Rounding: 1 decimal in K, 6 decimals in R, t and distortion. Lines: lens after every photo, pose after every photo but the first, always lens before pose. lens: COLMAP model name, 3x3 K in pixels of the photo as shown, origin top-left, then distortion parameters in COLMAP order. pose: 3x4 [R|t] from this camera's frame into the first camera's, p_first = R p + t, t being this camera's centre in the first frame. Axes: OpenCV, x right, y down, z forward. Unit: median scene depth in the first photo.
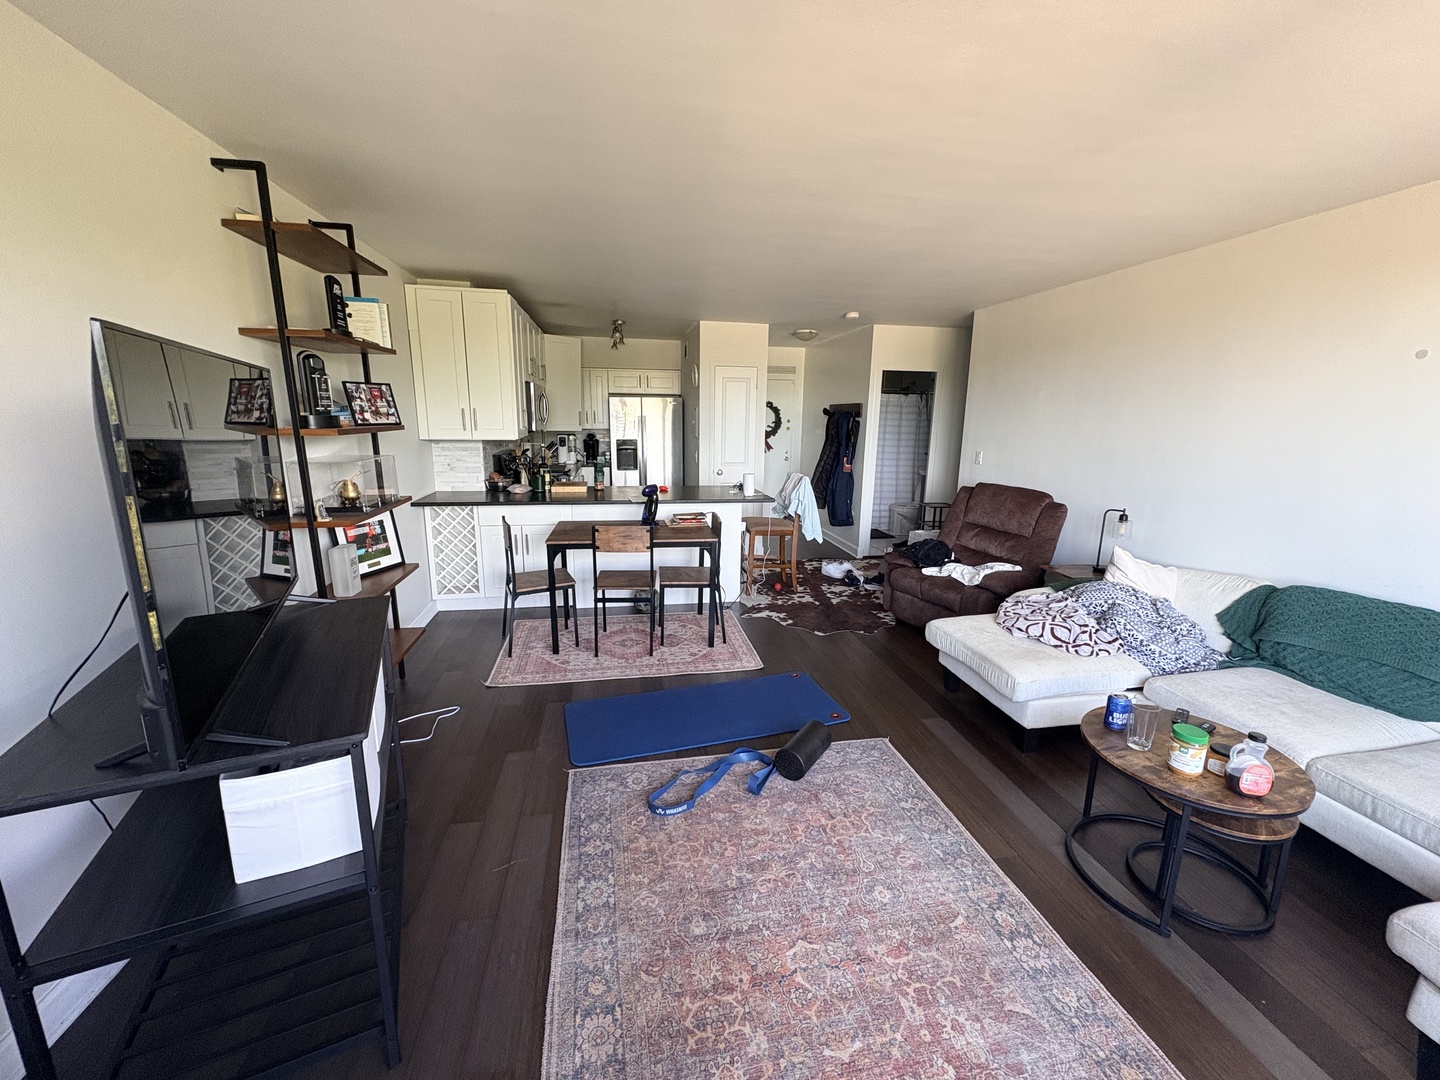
lens RADIAL K [[572.8, 0, 718.2], [0, 572.8, 536.3], [0, 0, 1]] dist [-0.003548, 0.000050]
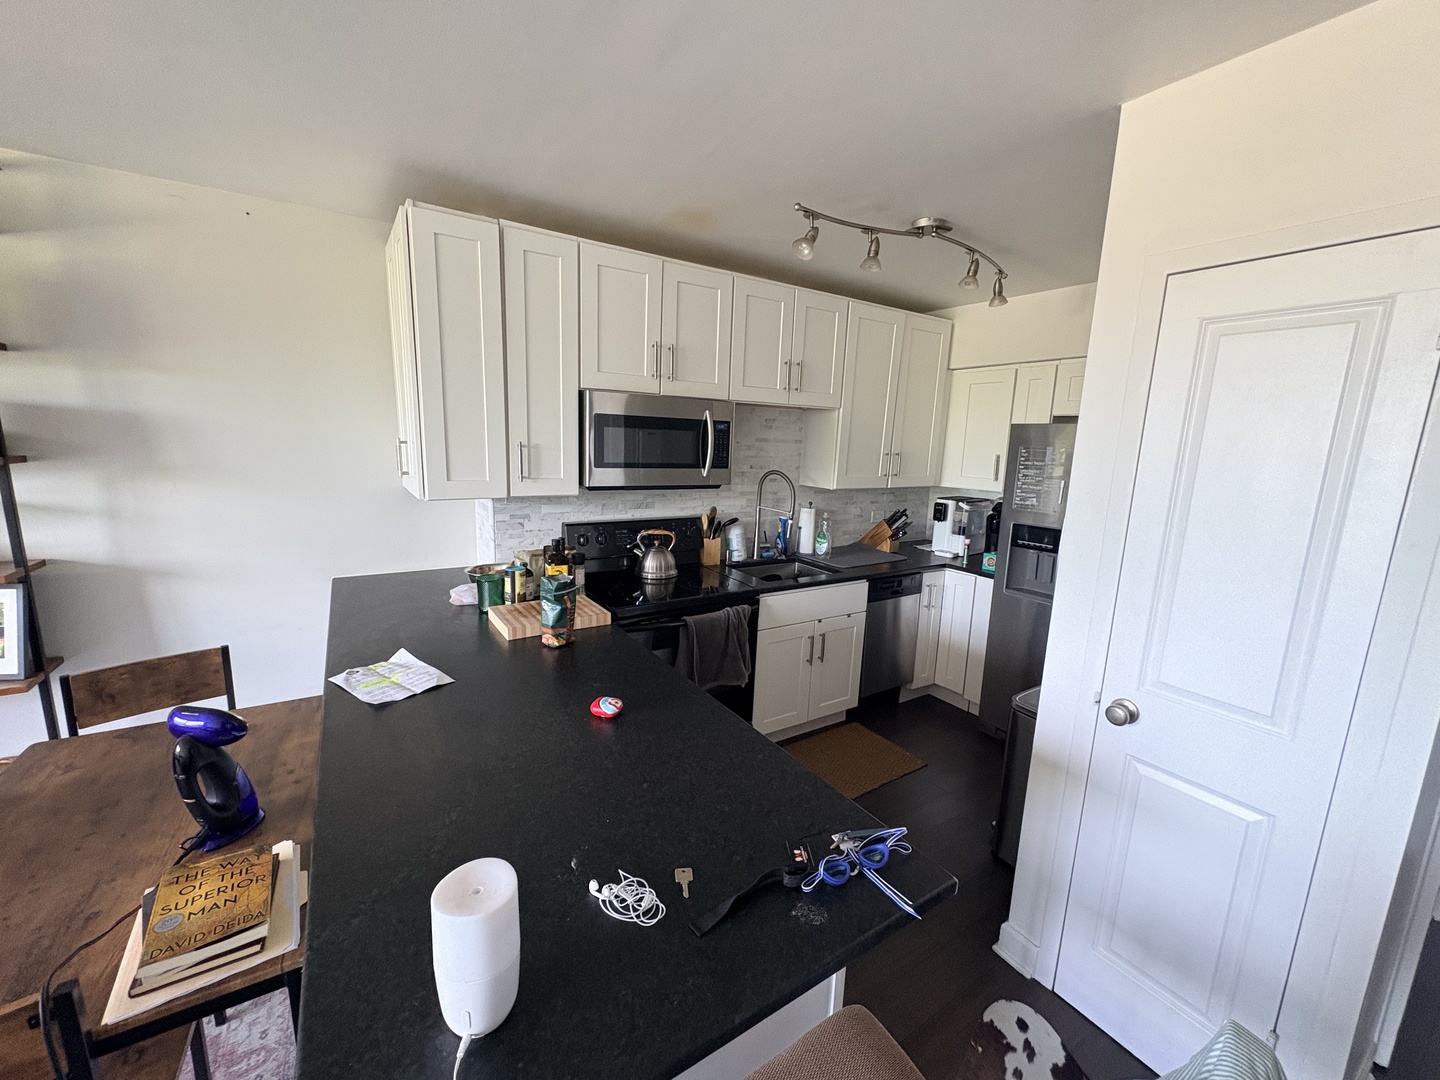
lens RADIAL K [[572.8, 0, 722.9], [0, 572.8, 539.4], [0, 0, 1]] dist [-0.003548, 0.000050]
pose [[0.389219, 0.162033, -0.906782, 0.128015], [-0.219907, 0.972289, 0.079347, -0.140699], [0.894511, 0.168524, 0.414066, 0.620277]]
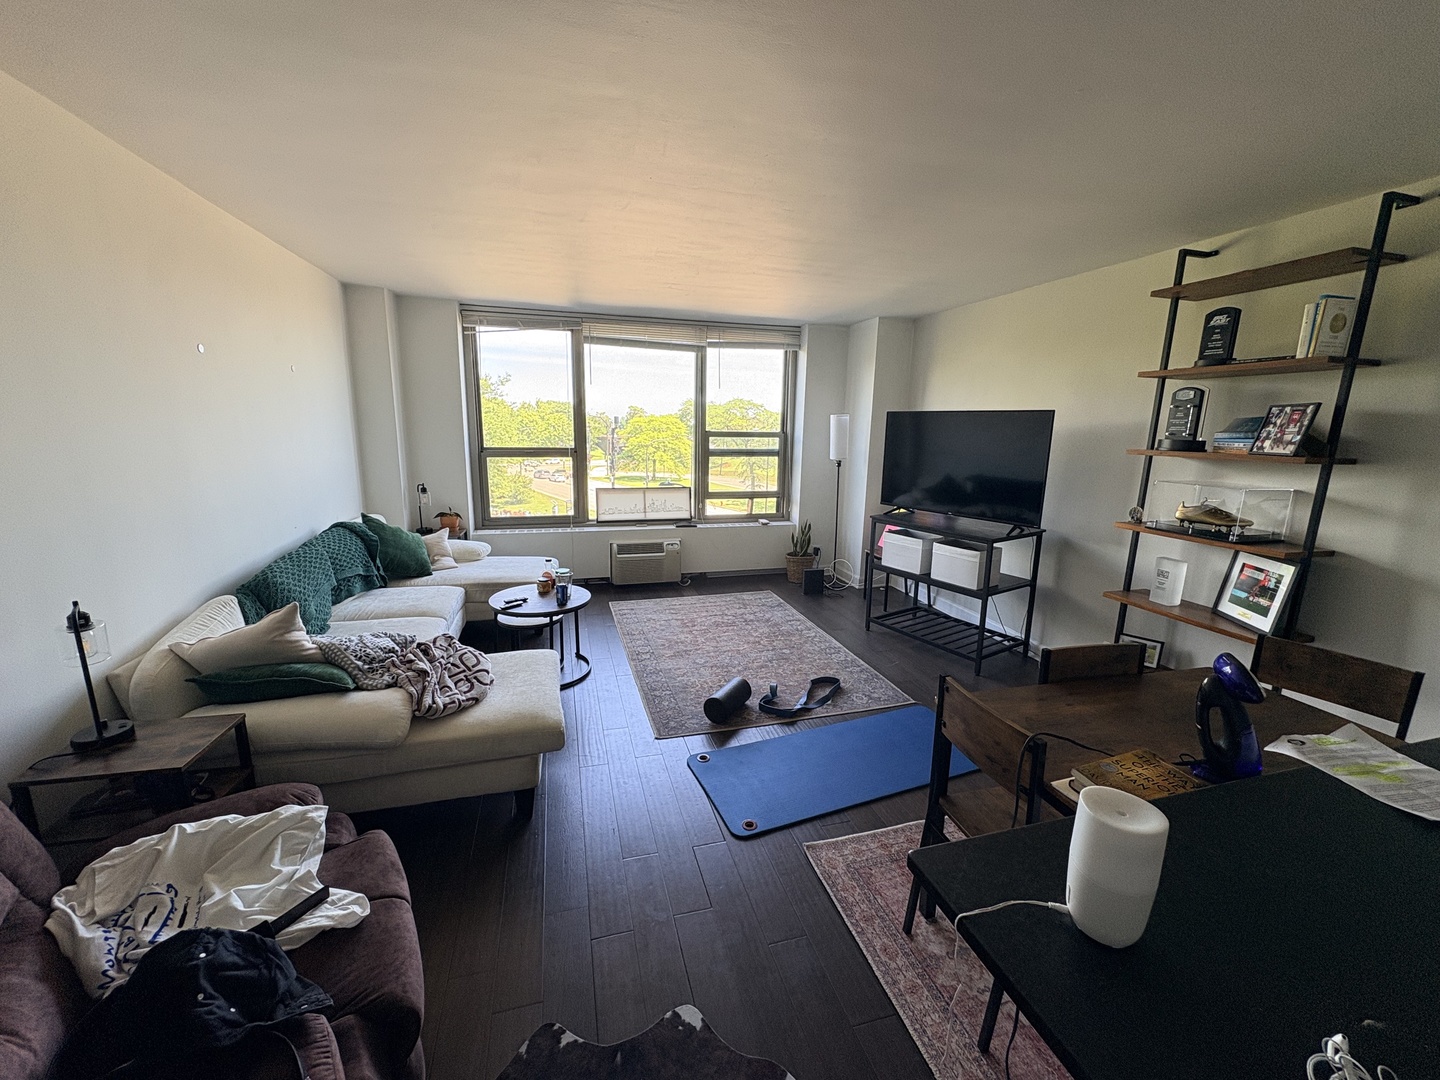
lens RADIAL K [[572.8, 0, 717.8], [0, 572.8, 539.6], [0, 0, 1]] dist [-0.003548, 0.000050]
pose [[-0.994293, -0.009388, -0.106271, 0.118180], [-0.051014, 0.916697, 0.396314, -0.151630], [0.093698, 0.399474, -0.911944, 0.713899]]
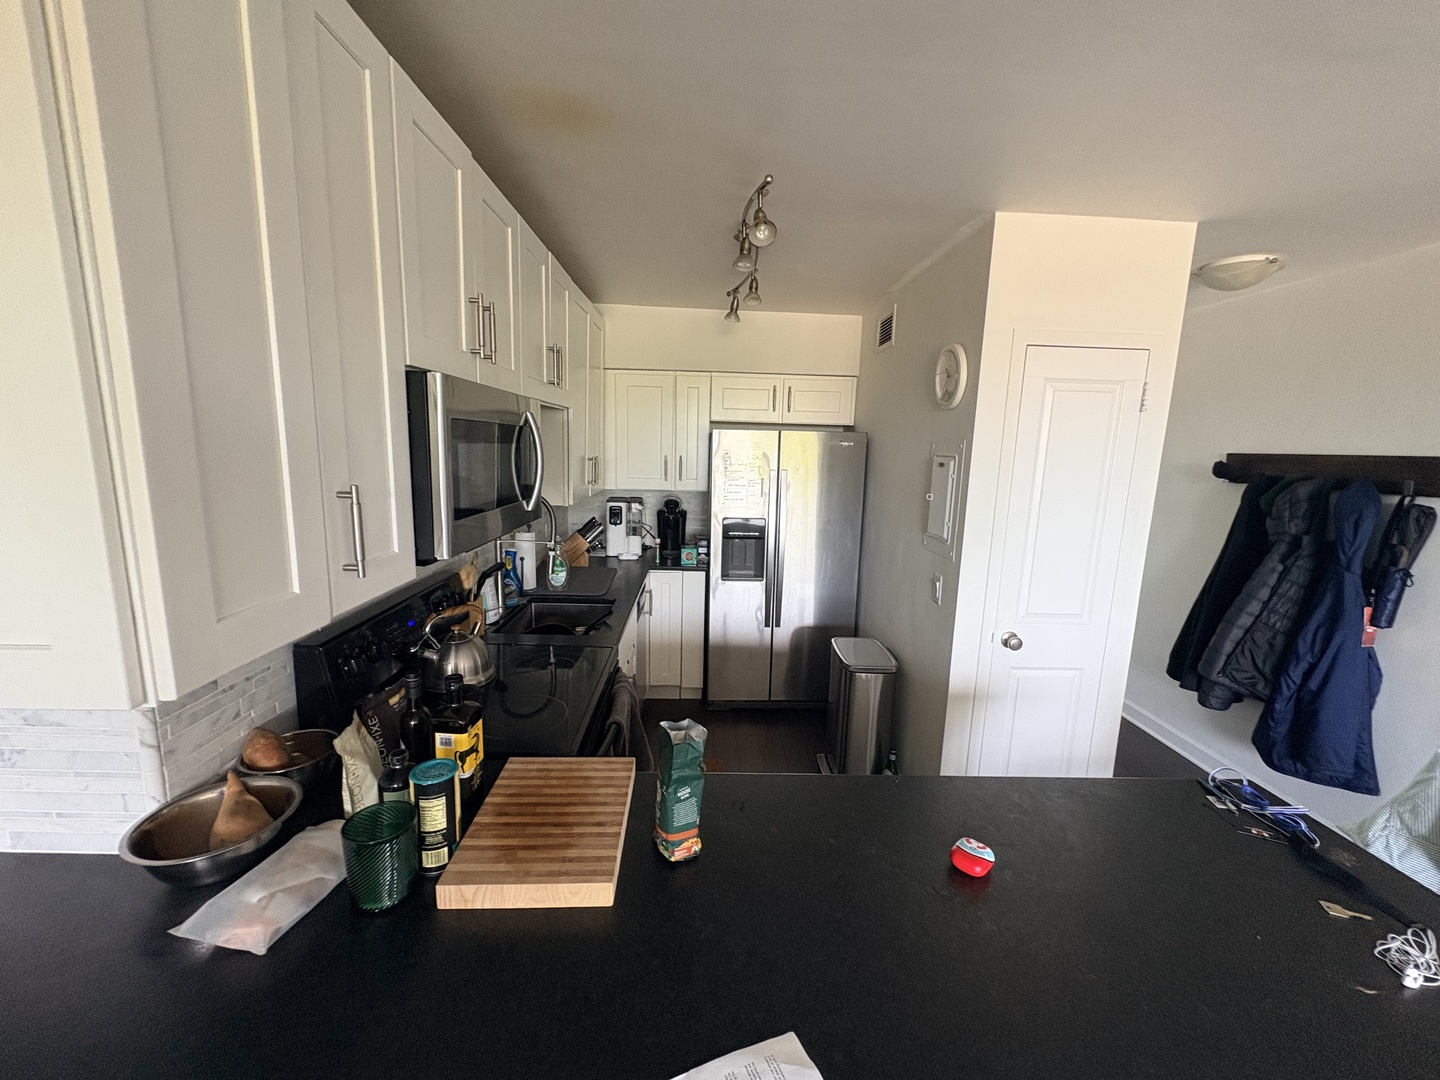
lens RADIAL K [[572.8, 0, 725.6], [0, 572.8, 538.4], [0, 0, 1]] dist [-0.003548, 0.000050]
pose [[0.990396, 0.036931, -0.133237, -0.109614], [-0.043187, 0.998081, -0.044375, -0.128562], [0.131343, 0.049703, 0.990090, 0.520987]]
